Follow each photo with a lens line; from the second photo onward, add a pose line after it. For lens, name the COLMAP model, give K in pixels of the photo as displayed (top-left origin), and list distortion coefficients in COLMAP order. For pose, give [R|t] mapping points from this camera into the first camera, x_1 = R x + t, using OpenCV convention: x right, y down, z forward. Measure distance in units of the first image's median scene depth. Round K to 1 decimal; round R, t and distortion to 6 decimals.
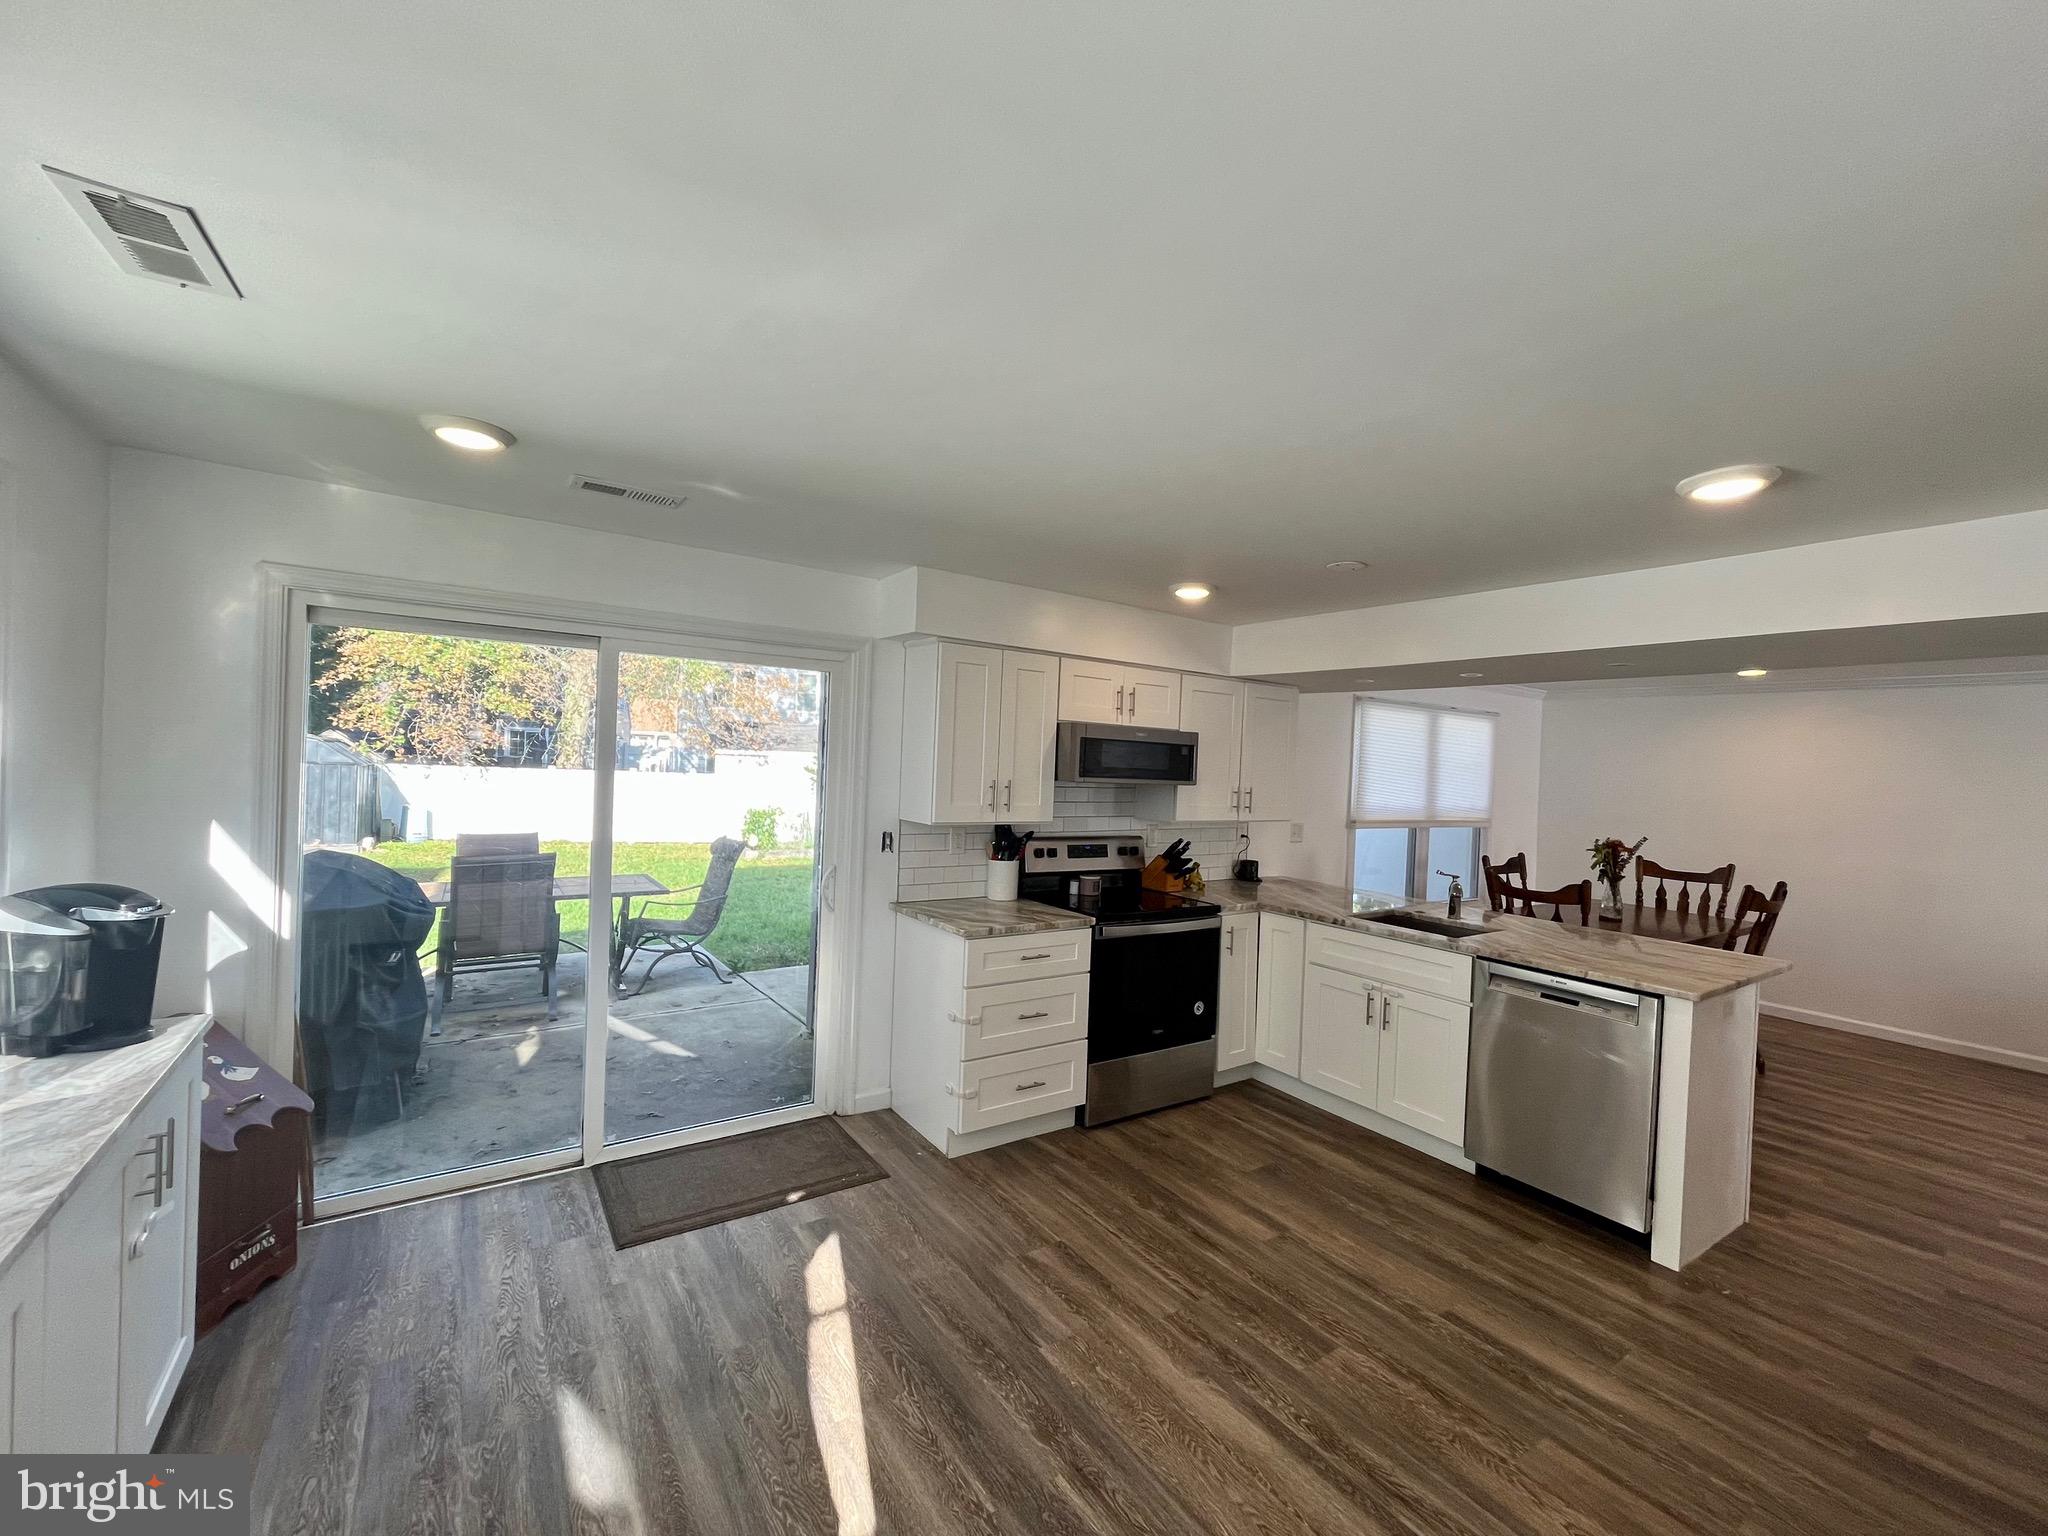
lens RADIAL K [[827.0, 0, 1026.1], [0, 827.0, 771.5], [0, 0, 1]] dist [-0.002167, -0.000221]
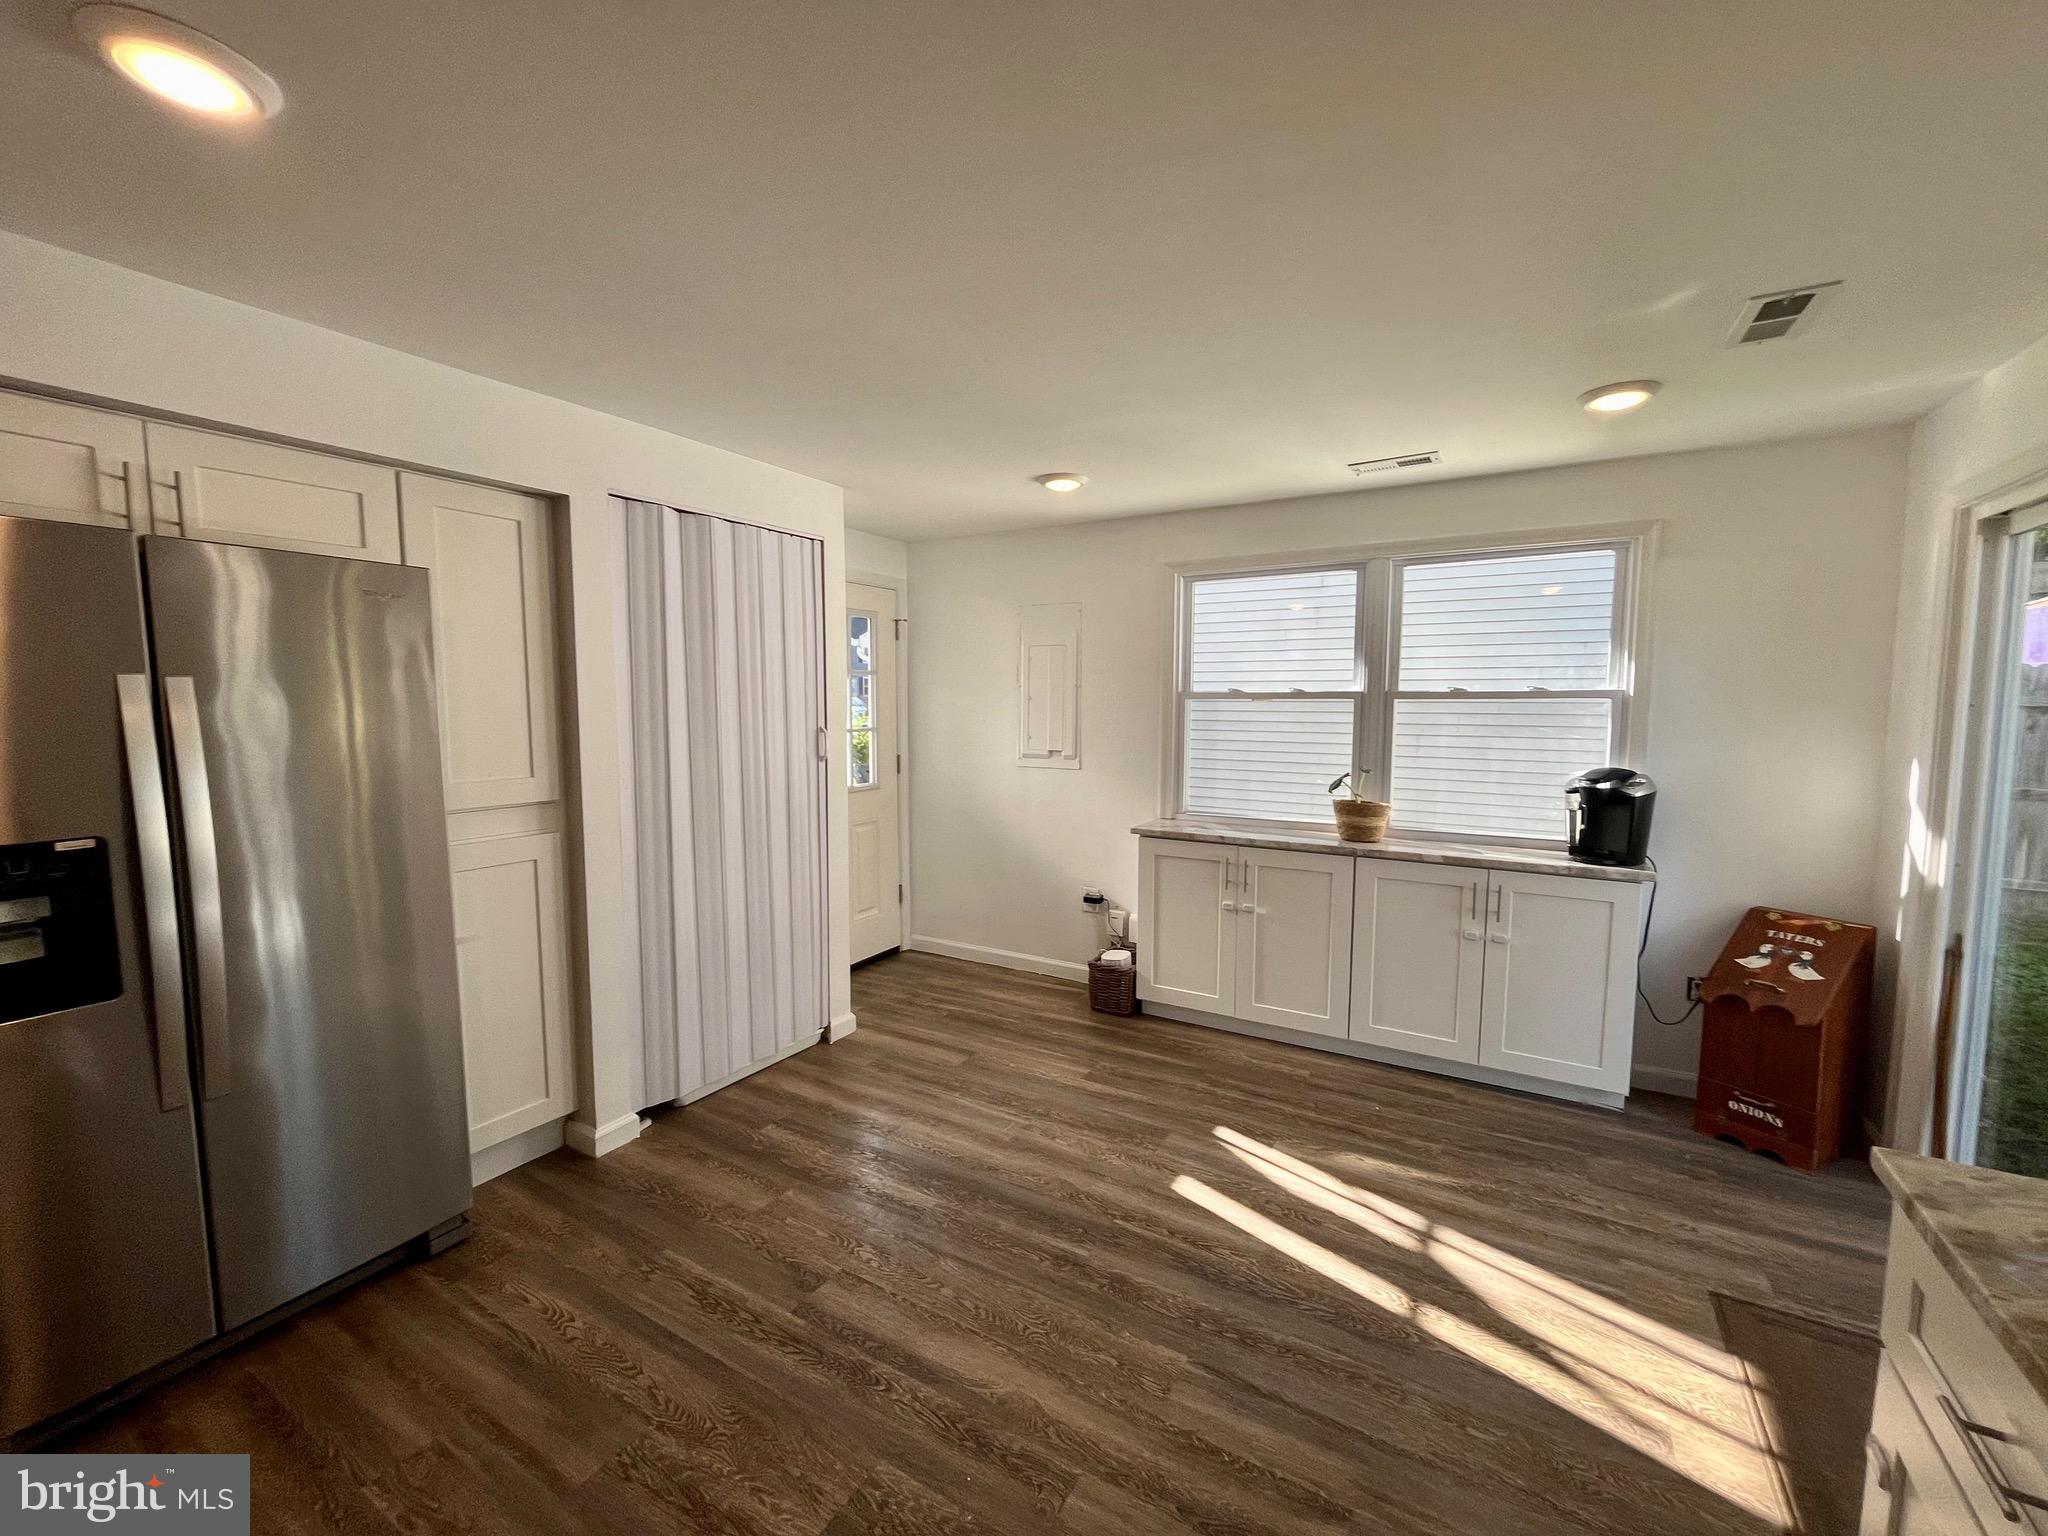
lens RADIAL K [[827.0, 0, 1026.1], [0, 827.0, 771.5], [0, 0, 1]] dist [-0.002167, -0.000221]
pose [[-0.907494, -0.006185, -0.420020, 0.329557], [-0.043792, 0.995836, 0.079953, 0.031663], [0.417777, 0.090950, -0.903986, 1.039476]]
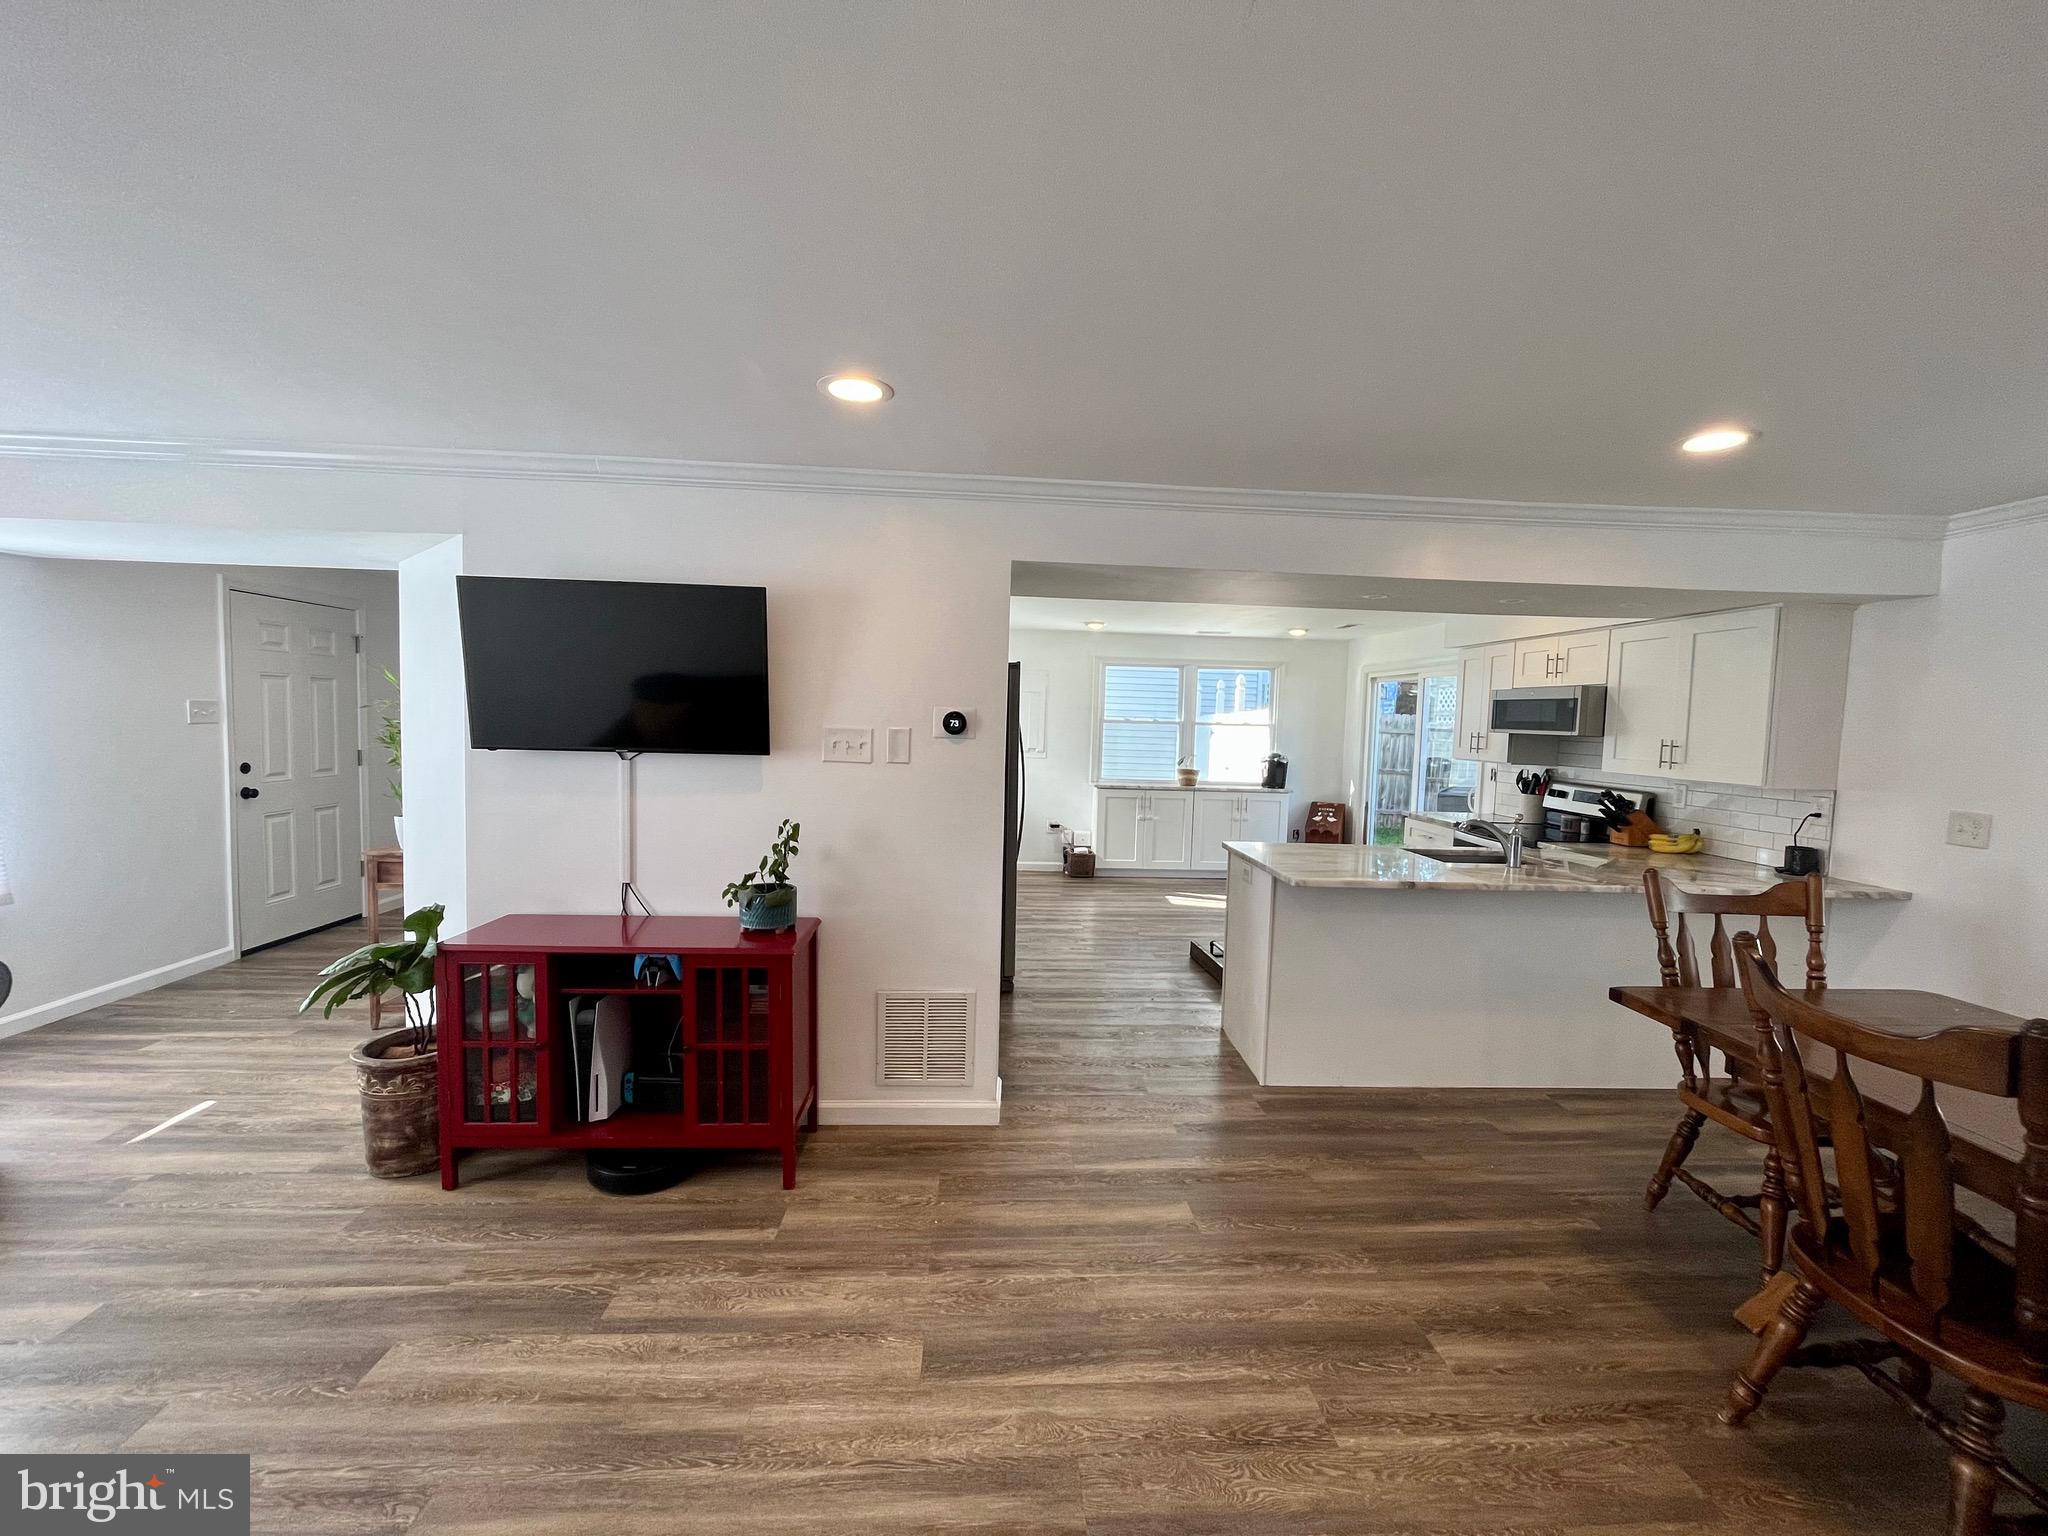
lens RADIAL K [[827.0, 0, 1026.1], [0, 827.0, 771.5], [0, 0, 1]] dist [-0.002167, -0.000221]
pose [[-0.517816, -0.000548, -0.855492, 1.766589], [-0.060009, 0.997560, 0.035683, 0.080862], [0.853385, 0.069814, -0.516585, 1.123570]]
